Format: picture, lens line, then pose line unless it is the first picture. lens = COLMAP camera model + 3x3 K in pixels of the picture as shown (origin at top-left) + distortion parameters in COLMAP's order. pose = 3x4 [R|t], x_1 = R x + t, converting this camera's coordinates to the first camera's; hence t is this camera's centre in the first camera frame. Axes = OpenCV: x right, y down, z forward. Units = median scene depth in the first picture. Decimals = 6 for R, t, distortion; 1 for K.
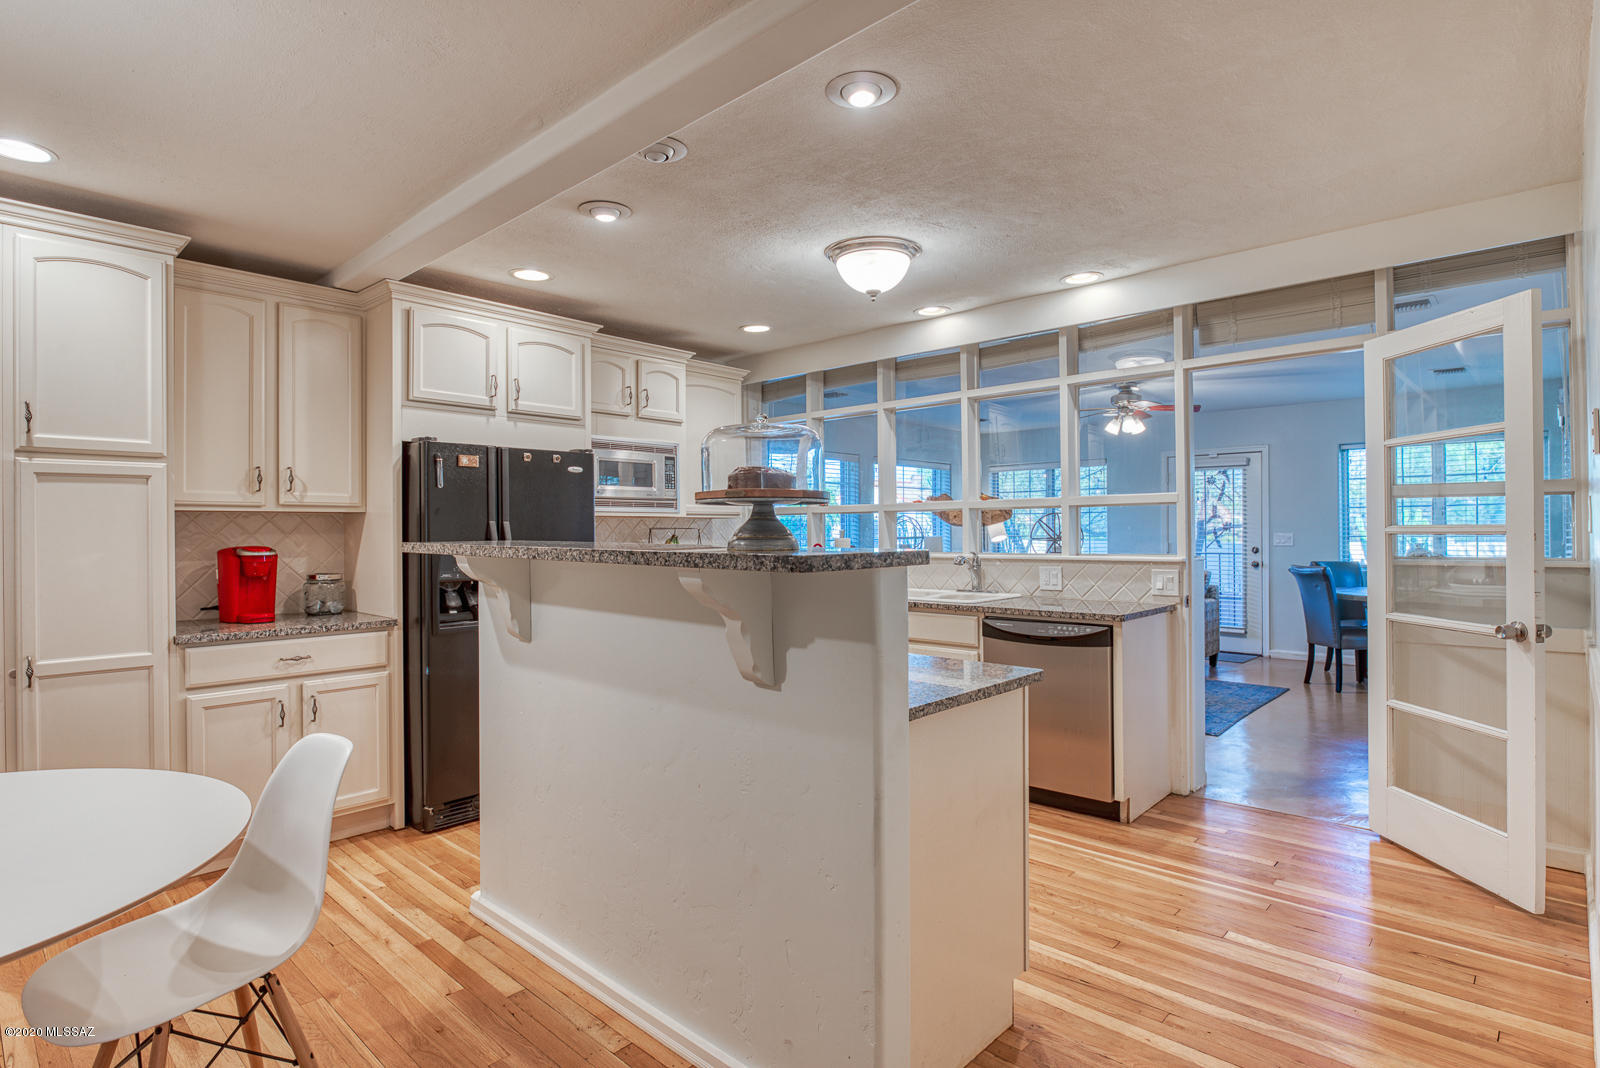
lens RADIAL K [[823.8, 0, 800.0], [0, 823.8, 534.0], [0, 0, 1]] dist [-0.013170, -0.001115]
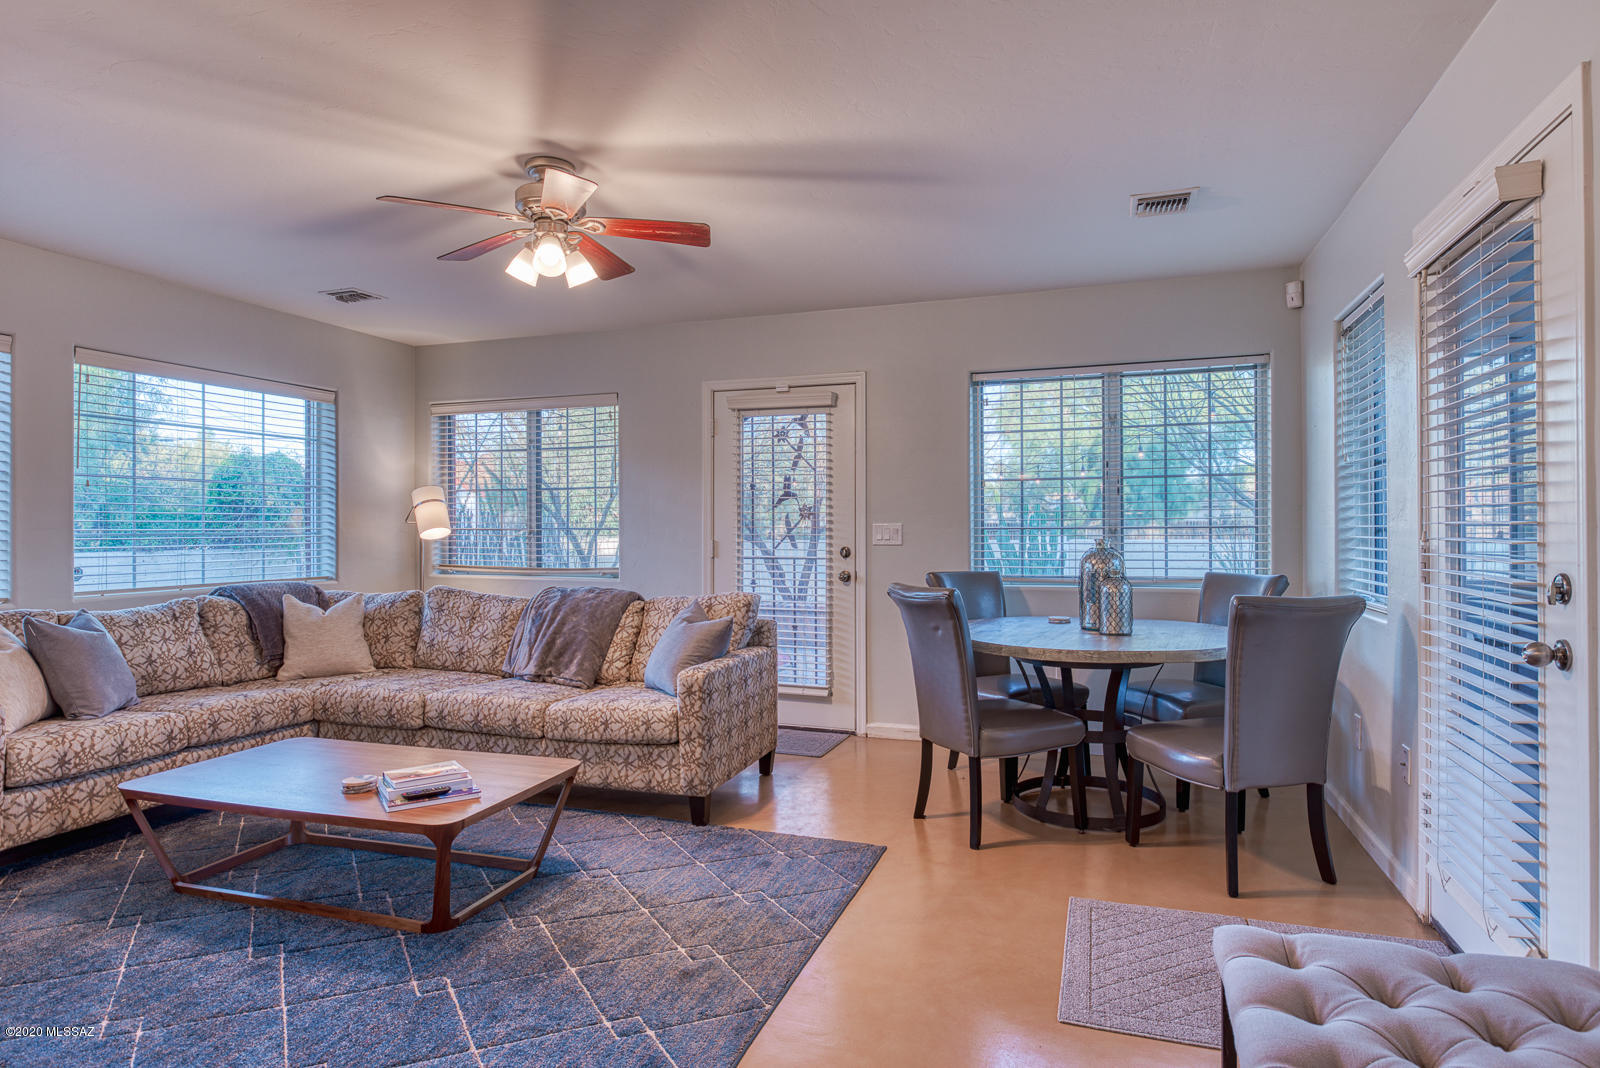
lens RADIAL K [[903.3, 0, 800.0], [0, 903.3, 534.0], [0, 0, 1]] dist [-0.001484, -0.000295]
pose [[0.916620, -0.001450, 0.399756, 0.572192], [-0.000154, 0.999992, 0.003981, 0.008991], [-0.399759, -0.003710, 0.916613, 0.904691]]
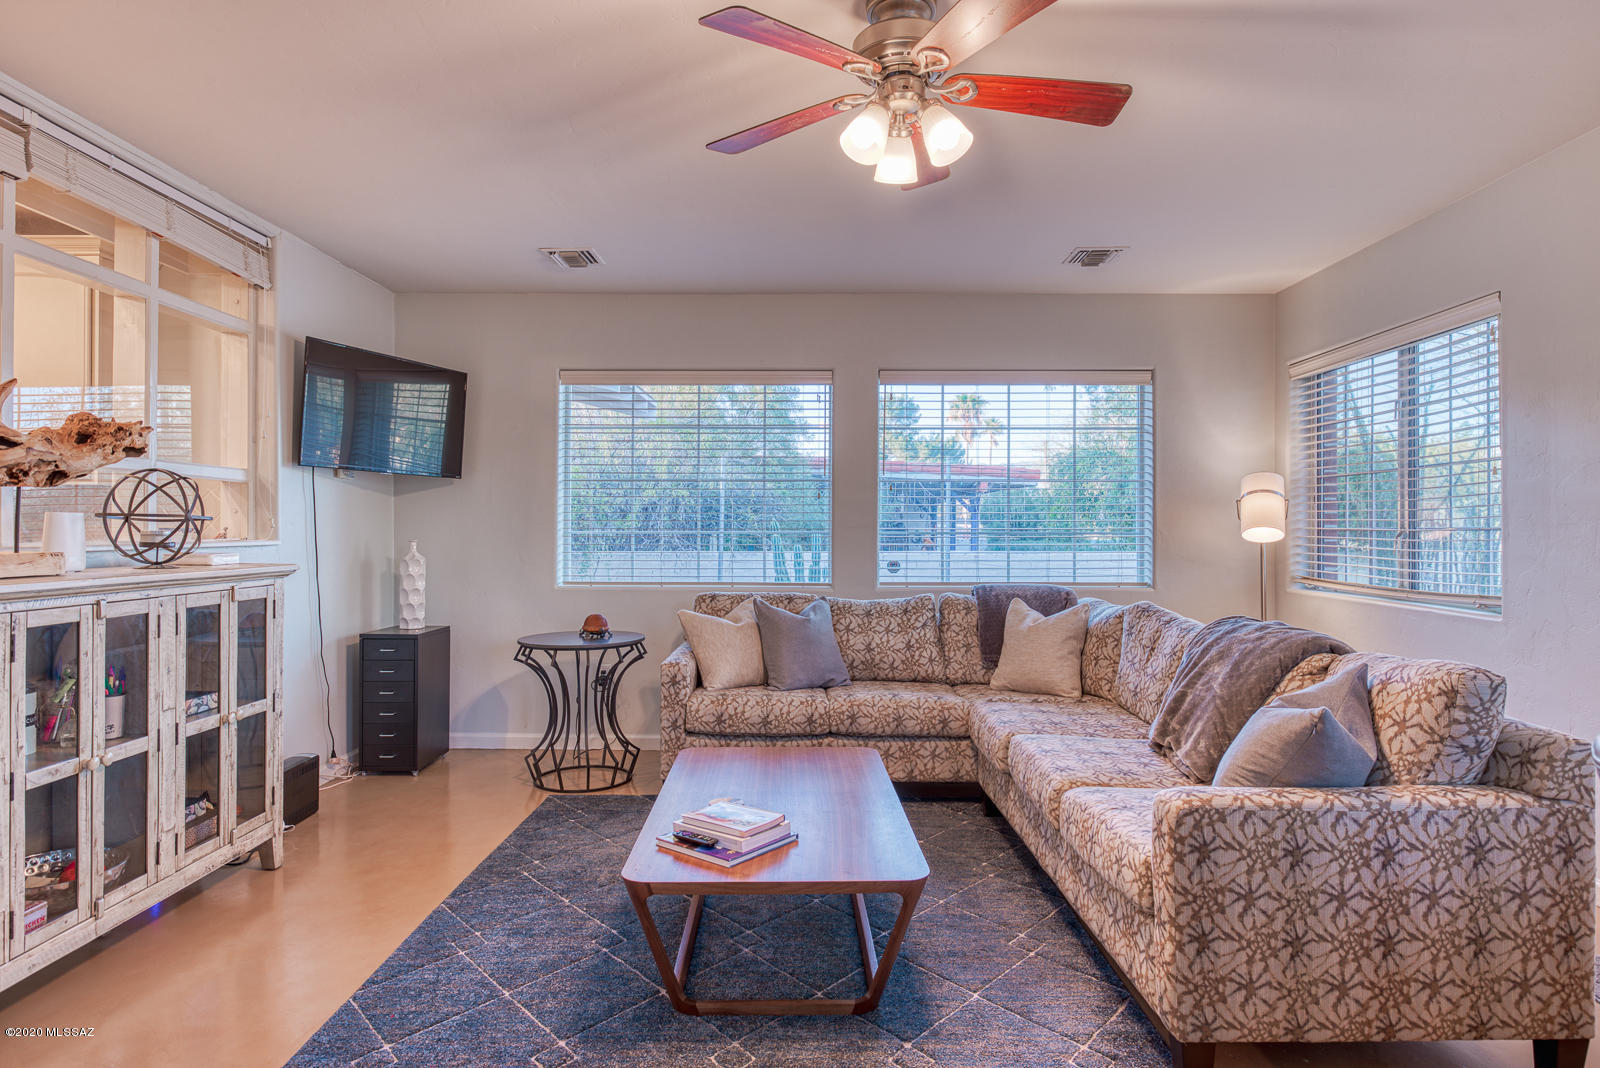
lens RADIAL K [[930.0, 0, 800.0], [0, 930.0, 534.0], [0, 0, 1]] dist [0.004278, -0.000284]
pose [[0.670776, 0.010916, -0.741579, 1.103858], [-0.003372, 0.999926, 0.011669, 0.001477], [0.741652, -0.005327, 0.670764, 1.301838]]
